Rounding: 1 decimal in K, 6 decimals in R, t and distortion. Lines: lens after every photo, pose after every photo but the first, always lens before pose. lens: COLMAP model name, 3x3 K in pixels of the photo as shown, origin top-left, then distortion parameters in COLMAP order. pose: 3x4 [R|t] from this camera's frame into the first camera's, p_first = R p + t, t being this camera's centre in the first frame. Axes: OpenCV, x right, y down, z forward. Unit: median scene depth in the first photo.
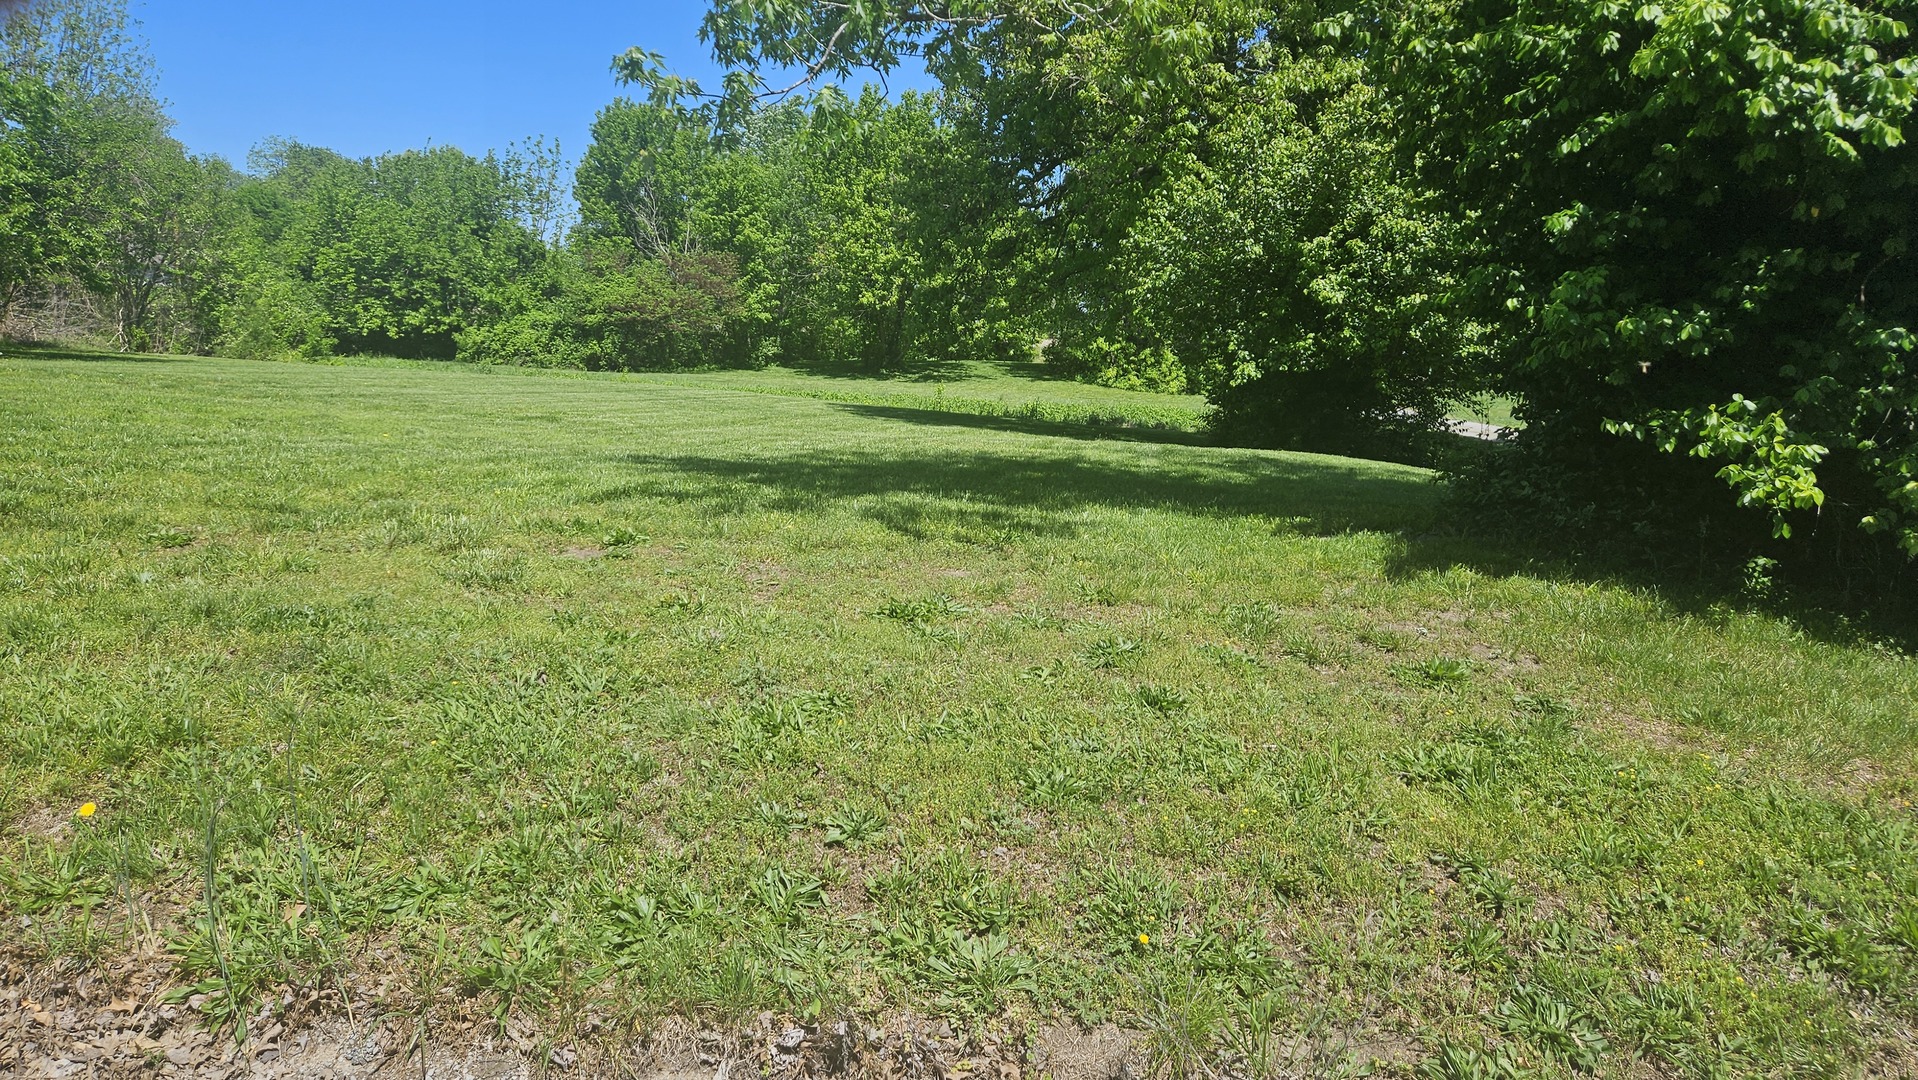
lens RADIAL K [[1270.1, 0, 964.0], [0, 1270.1, 558.1], [0, 0, 1]] dist [0.071270, -0.062388]
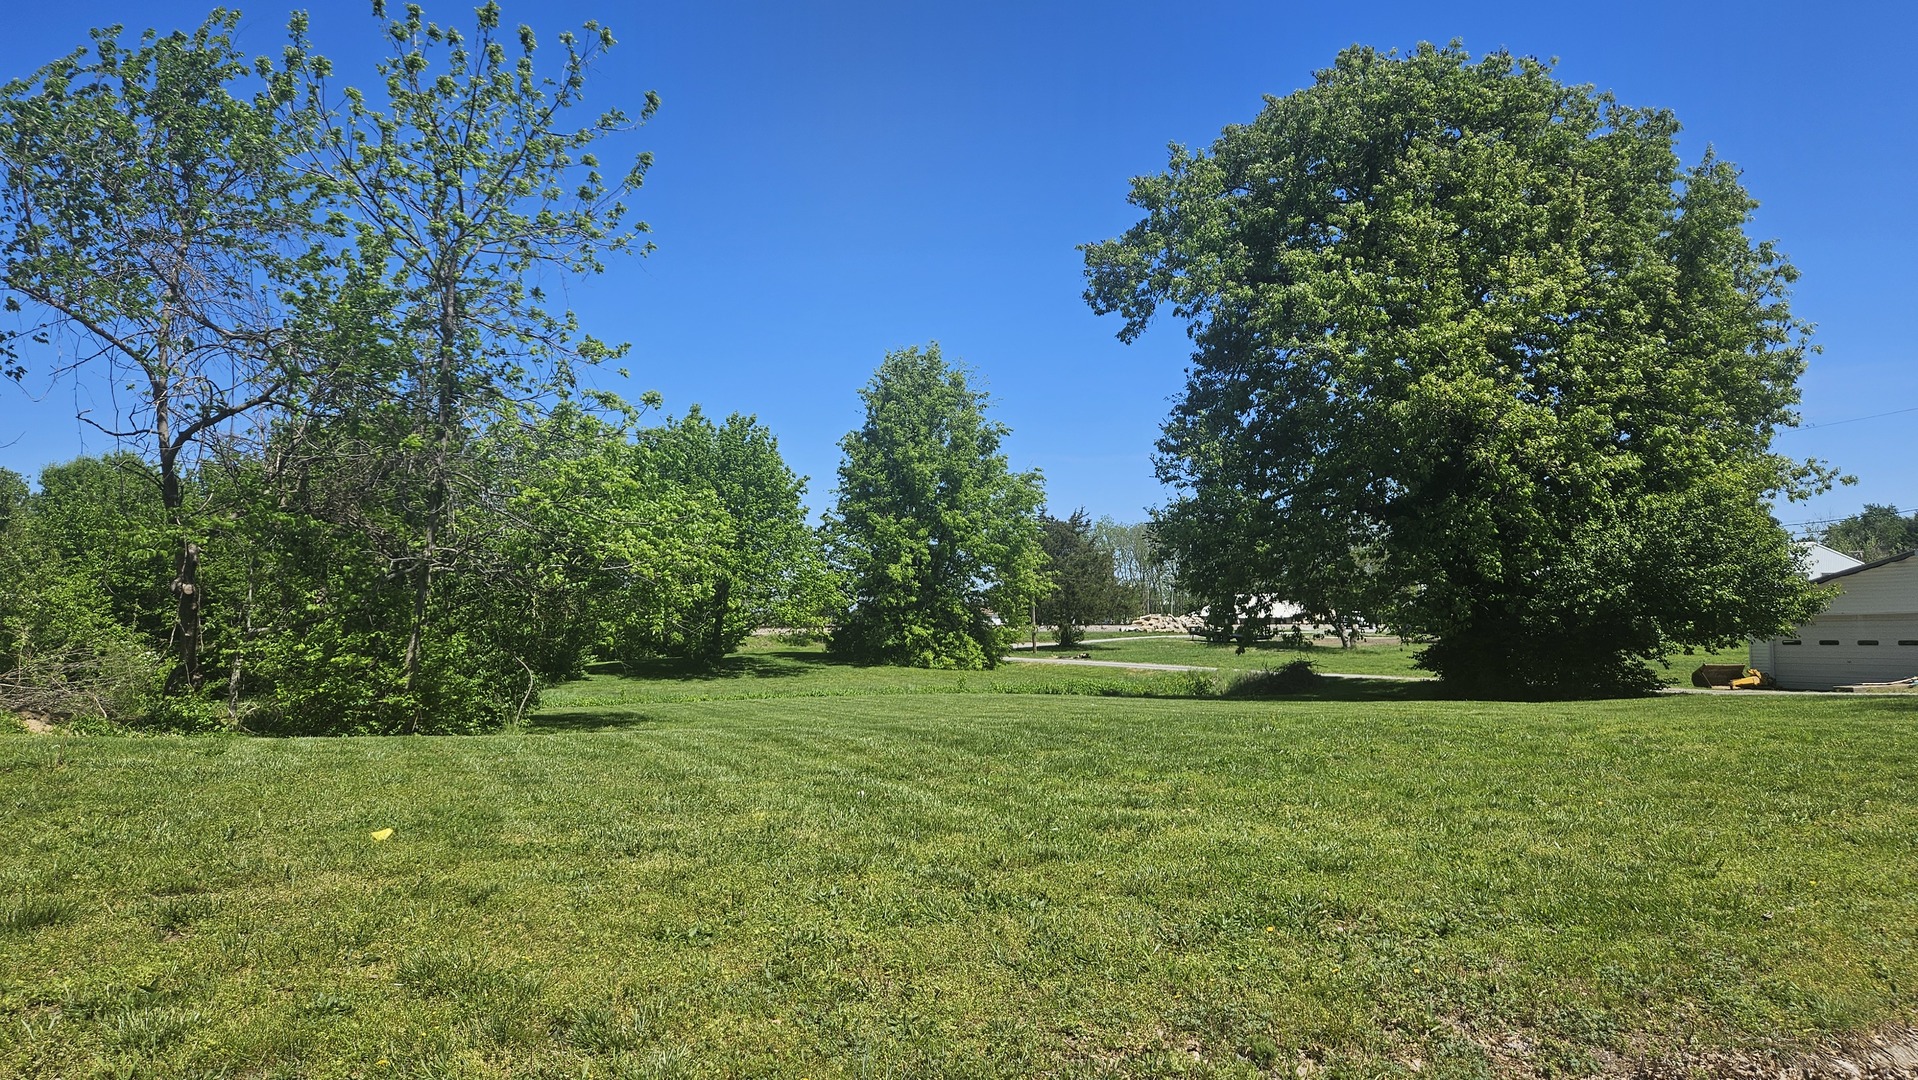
lens RADIAL K [[1270.1, 0, 964.0], [0, 1270.1, 558.1], [0, 0, 1]] dist [0.071270, -0.062388]
pose [[0.853743, -0.029426, 0.519862, -0.441826], [0.137476, 0.975713, -0.170540, -0.033493], [-0.502218, 0.217066, 0.837054, 0.022664]]
